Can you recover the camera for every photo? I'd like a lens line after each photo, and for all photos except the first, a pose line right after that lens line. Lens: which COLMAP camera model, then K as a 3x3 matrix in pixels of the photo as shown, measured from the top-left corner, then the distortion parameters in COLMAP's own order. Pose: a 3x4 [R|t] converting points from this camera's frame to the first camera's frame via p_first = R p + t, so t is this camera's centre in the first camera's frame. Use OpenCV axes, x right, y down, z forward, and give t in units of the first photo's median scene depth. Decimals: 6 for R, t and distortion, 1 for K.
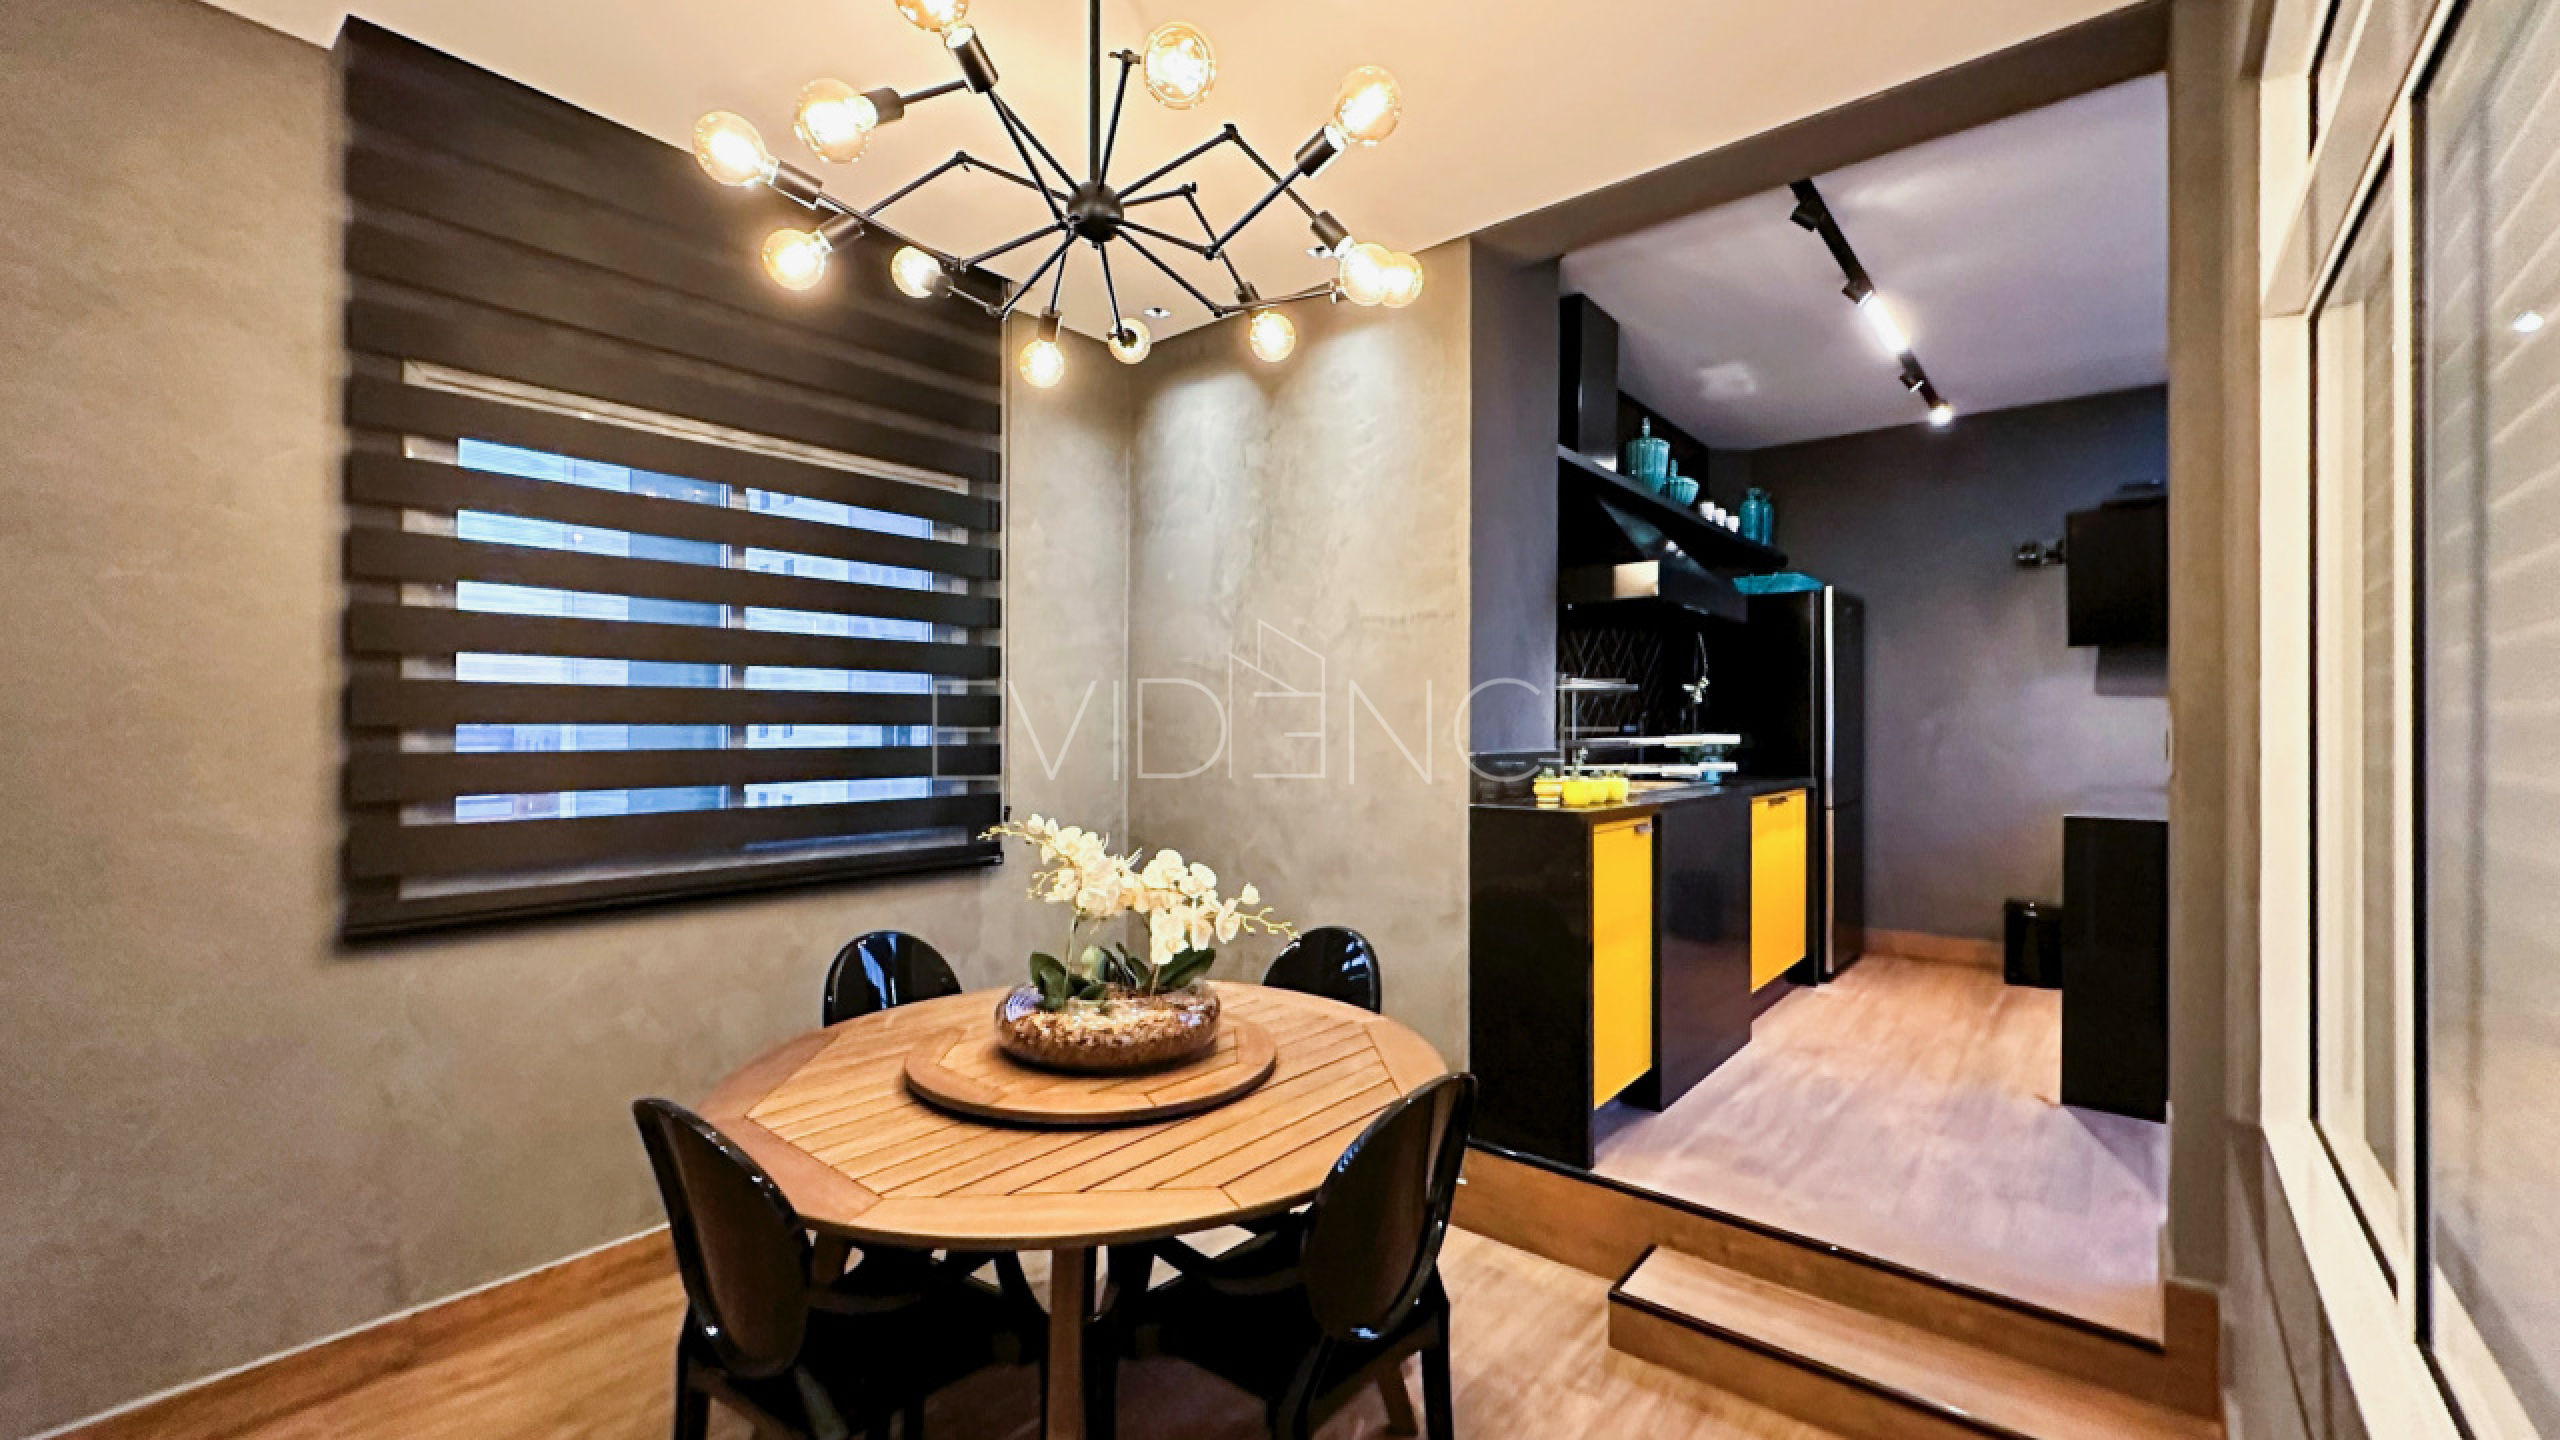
lens RADIAL K [[1041.0, 0, 1280.0], [0, 1041.0, 720.0], [0, 0, 1]] dist [0.000331, 0.000020]
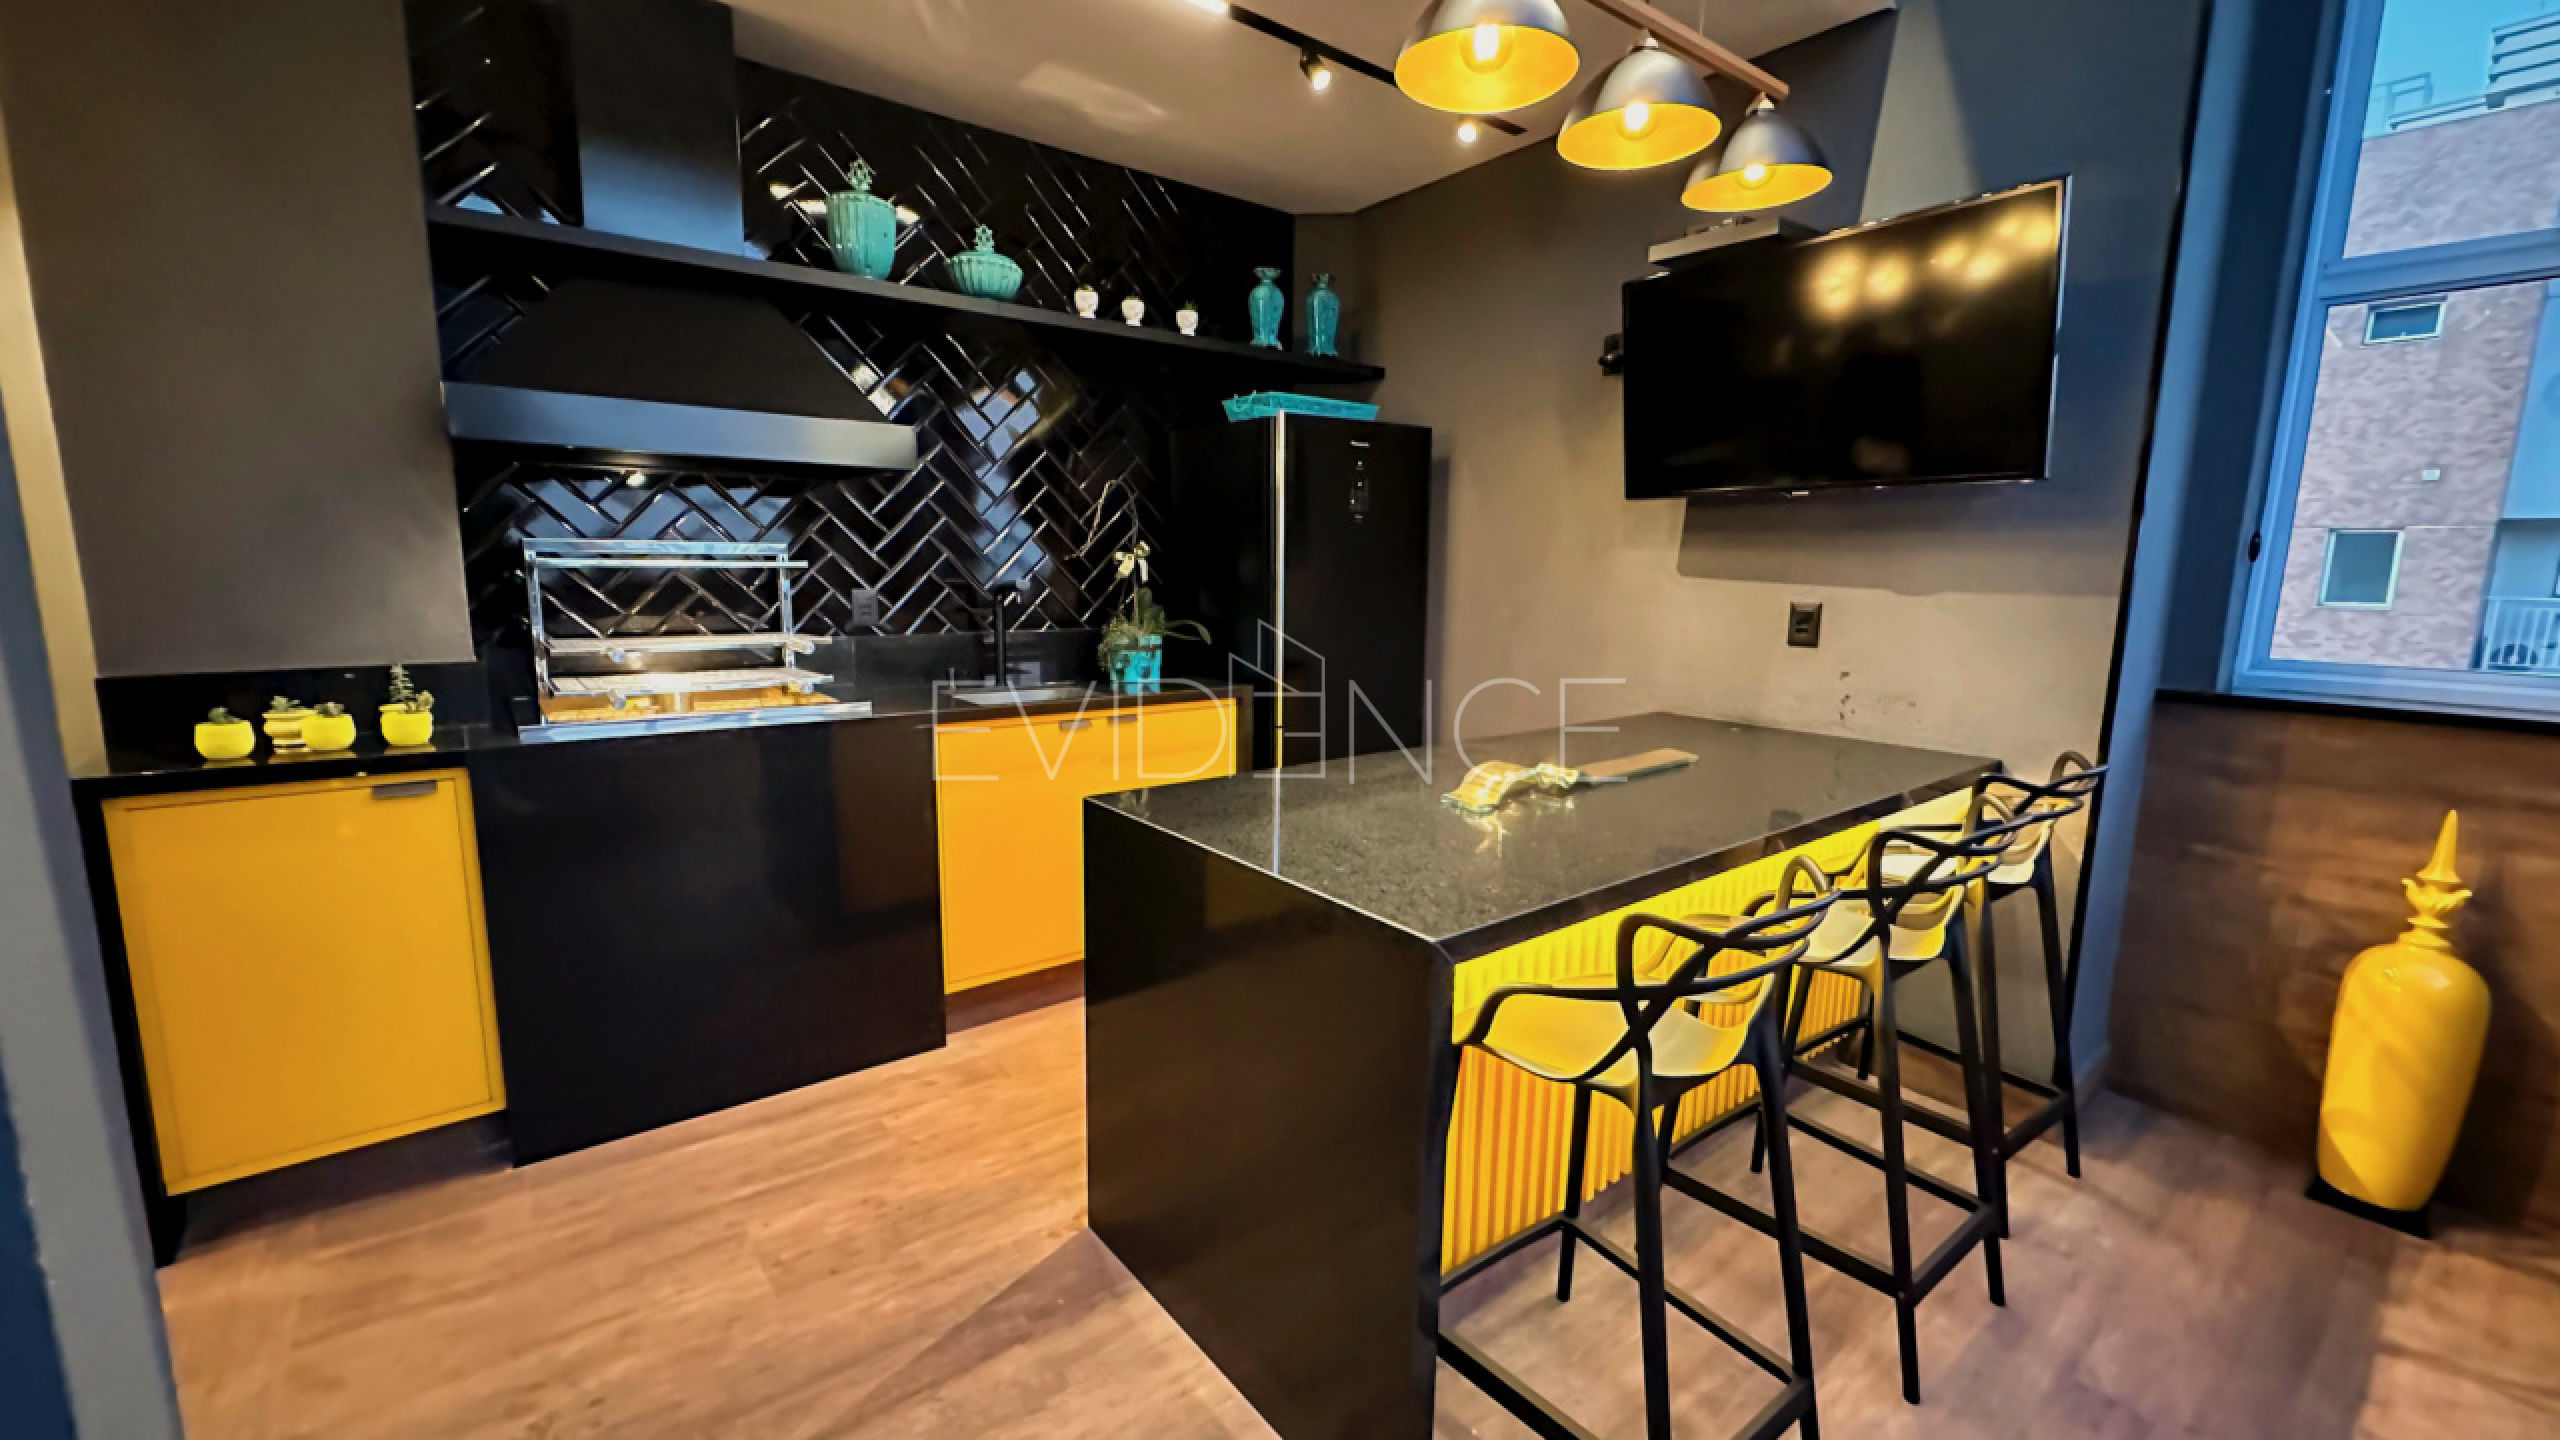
lens RADIAL K [[1041.0, 0, 1280.0], [0, 1041.0, 720.0], [0, 0, 1]] dist [0.000331, 0.000020]
pose [[0.976227, 0.039737, -0.213079, 0.994317], [-0.004576, 0.986611, 0.163027, -0.056853], [0.216704, -0.158177, 0.963338, 0.437326]]
